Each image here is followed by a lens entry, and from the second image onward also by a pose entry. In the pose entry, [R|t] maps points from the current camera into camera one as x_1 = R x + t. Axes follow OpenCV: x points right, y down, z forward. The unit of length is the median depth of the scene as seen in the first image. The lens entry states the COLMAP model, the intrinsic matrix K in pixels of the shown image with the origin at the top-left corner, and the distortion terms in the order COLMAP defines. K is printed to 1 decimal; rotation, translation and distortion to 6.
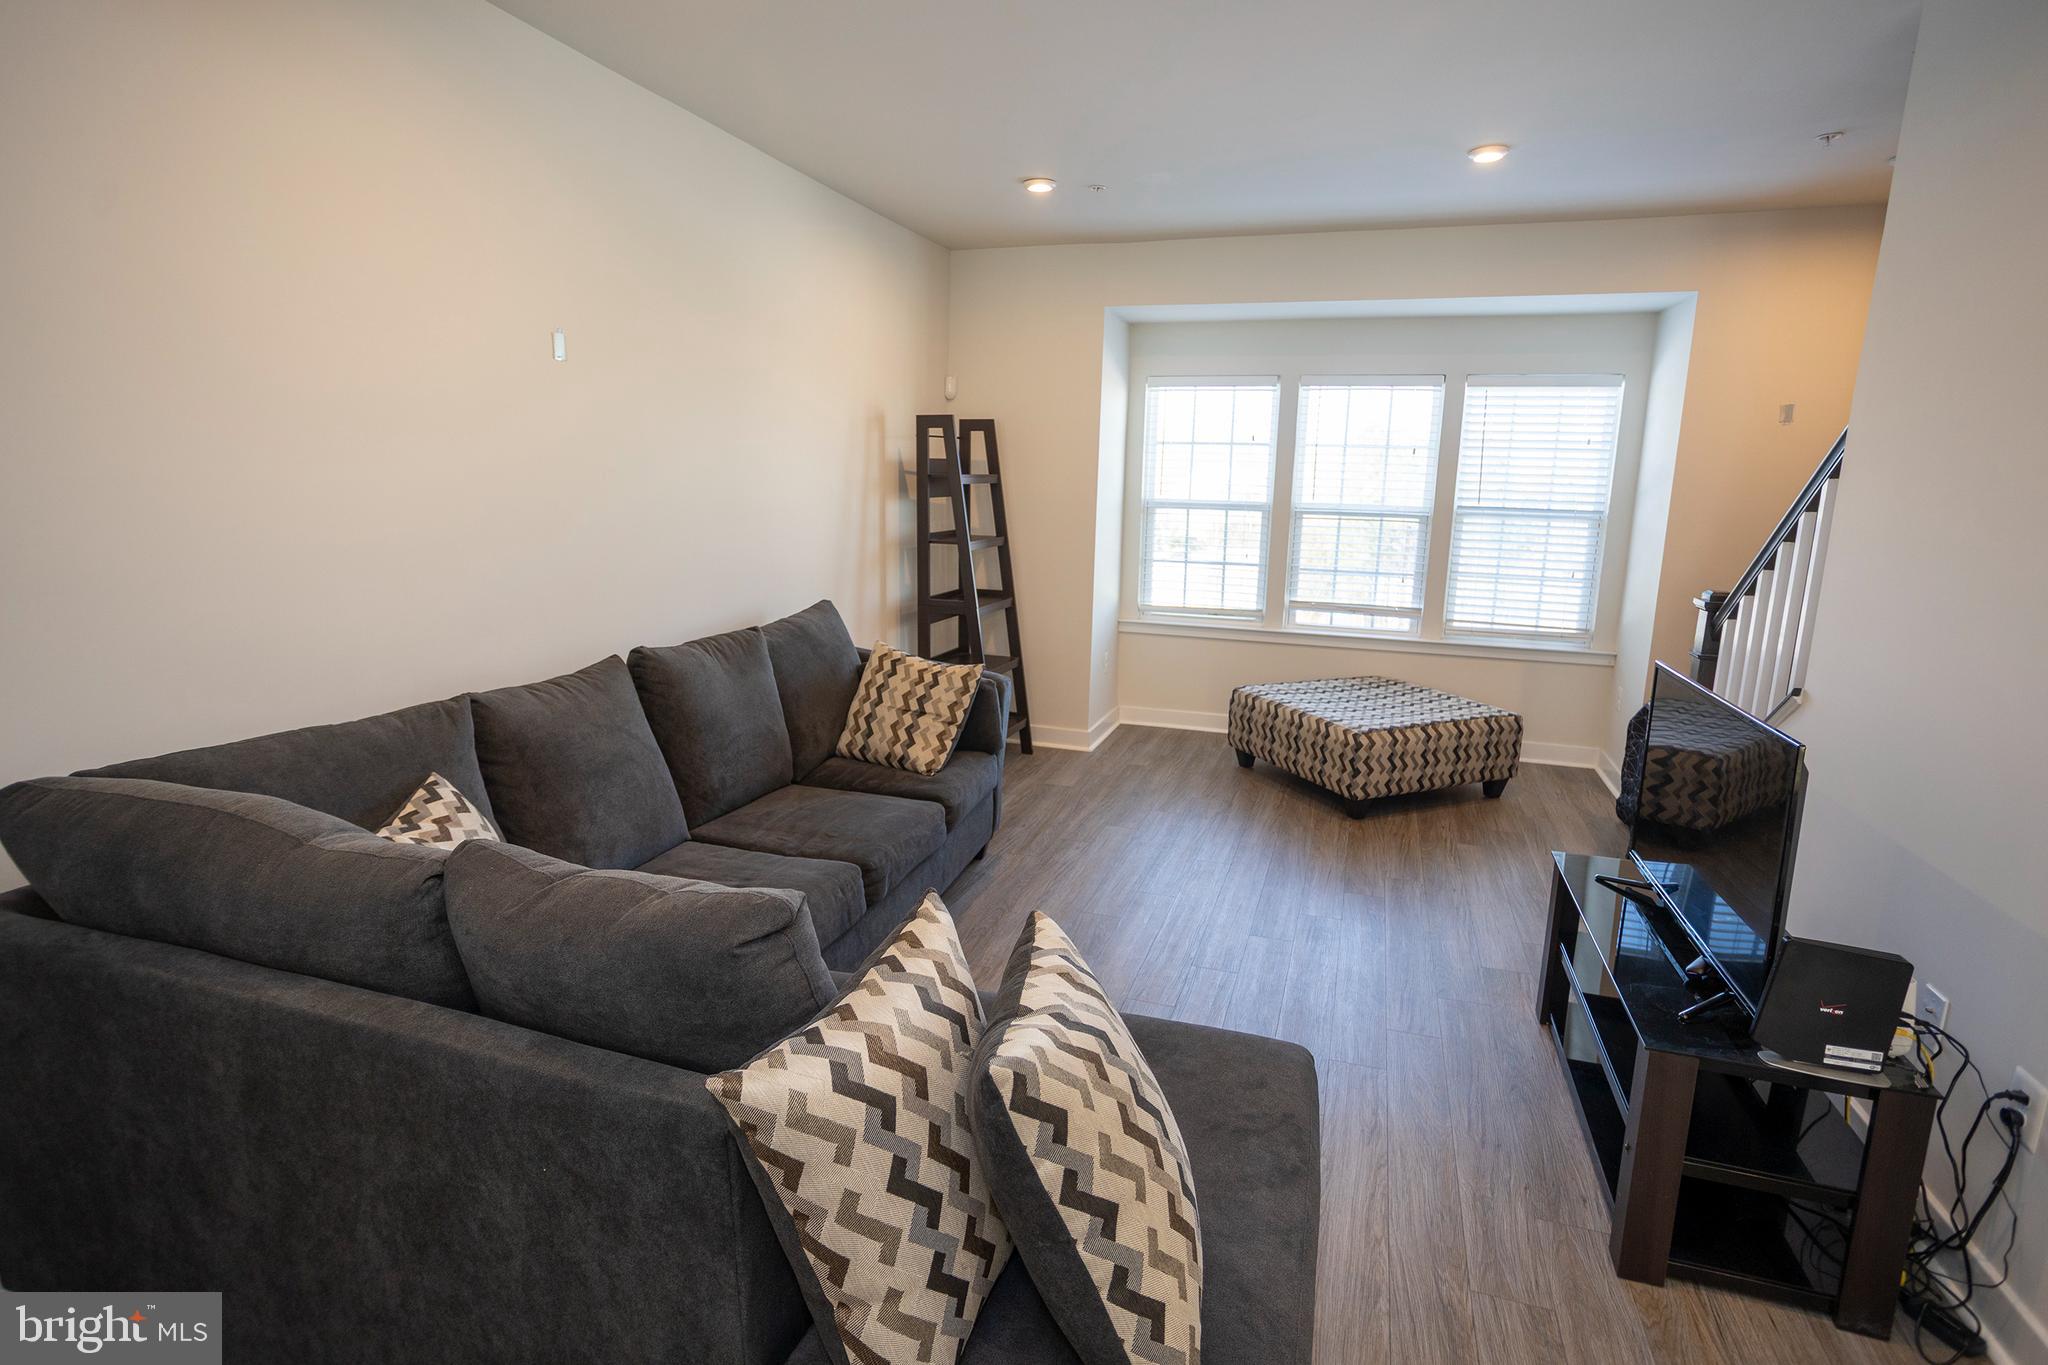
lens RADIAL K [[991.4, 0, 1000.1], [0, 991.4, 668.3], [0, 0, 1]] dist [-0.055145, 0.033578]
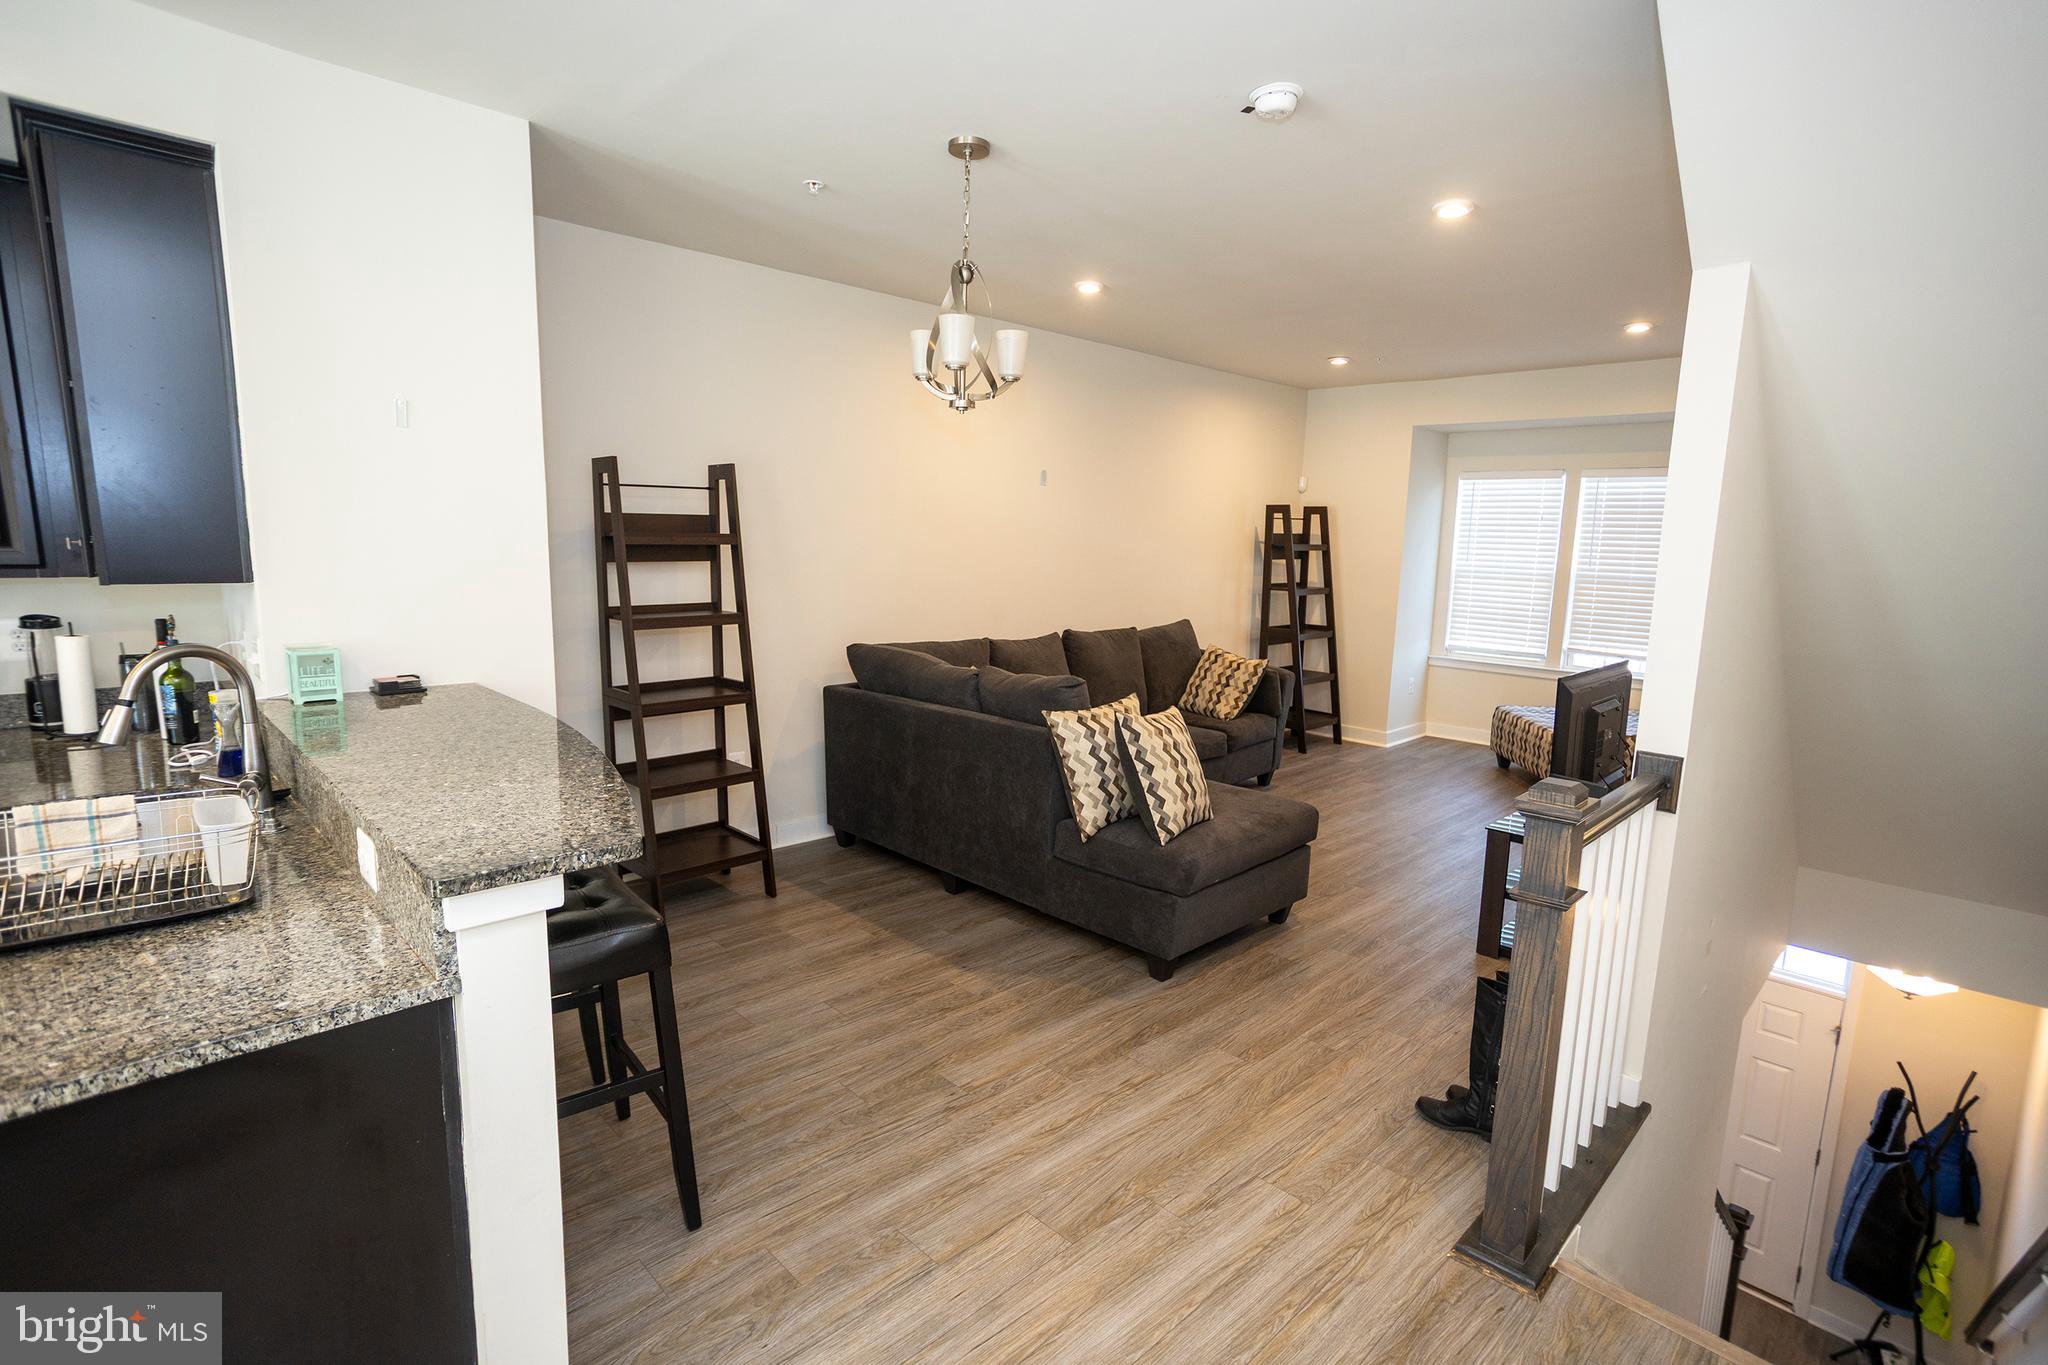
lens RADIAL K [[991.4, 0, 1000.1], [0, 991.4, 668.3], [0, 0, 1]] dist [-0.055145, 0.033578]
pose [[0.884883, 0.066697, -0.461014, 0.346530], [-0.096554, 0.994464, -0.041455, 0.121944], [0.455697, 0.081196, 0.886424, -0.650338]]
